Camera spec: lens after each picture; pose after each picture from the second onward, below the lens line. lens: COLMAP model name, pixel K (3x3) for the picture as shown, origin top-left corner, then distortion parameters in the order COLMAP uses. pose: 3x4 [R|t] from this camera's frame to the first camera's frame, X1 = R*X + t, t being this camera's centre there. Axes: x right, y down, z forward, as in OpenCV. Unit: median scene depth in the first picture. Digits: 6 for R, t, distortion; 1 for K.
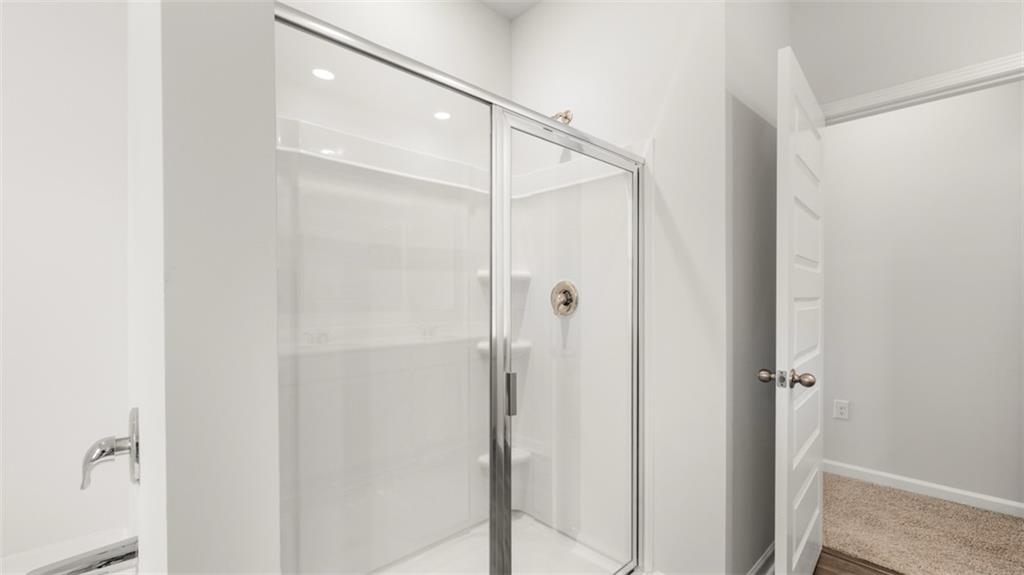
lens RADIAL K [[449.8, 0, 512.0], [0, 449.8, 287.5], [0, 0, 1]] dist [-0.000175, -0.000018]
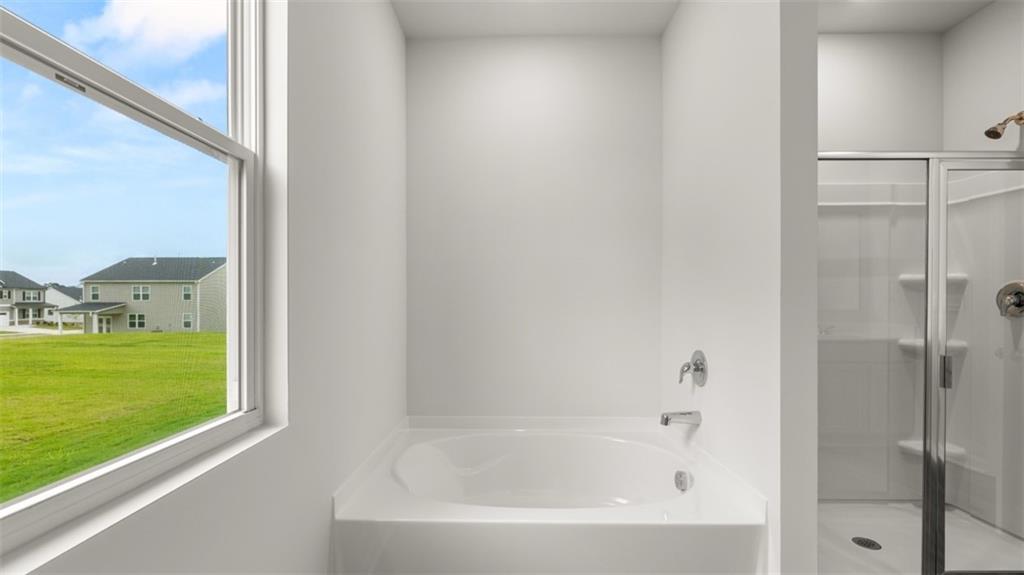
lens RADIAL K [[484.7, 0, 511.3], [0, 484.7, 300.9], [0, 0, 1]] dist [-0.000985, -0.012294]
pose [[0.739970, 0.001031, -0.672639, 0.000274], [0.004537, 0.999968, 0.006524, 0.014898], [0.672624, -0.007879, 0.739942, -0.531897]]
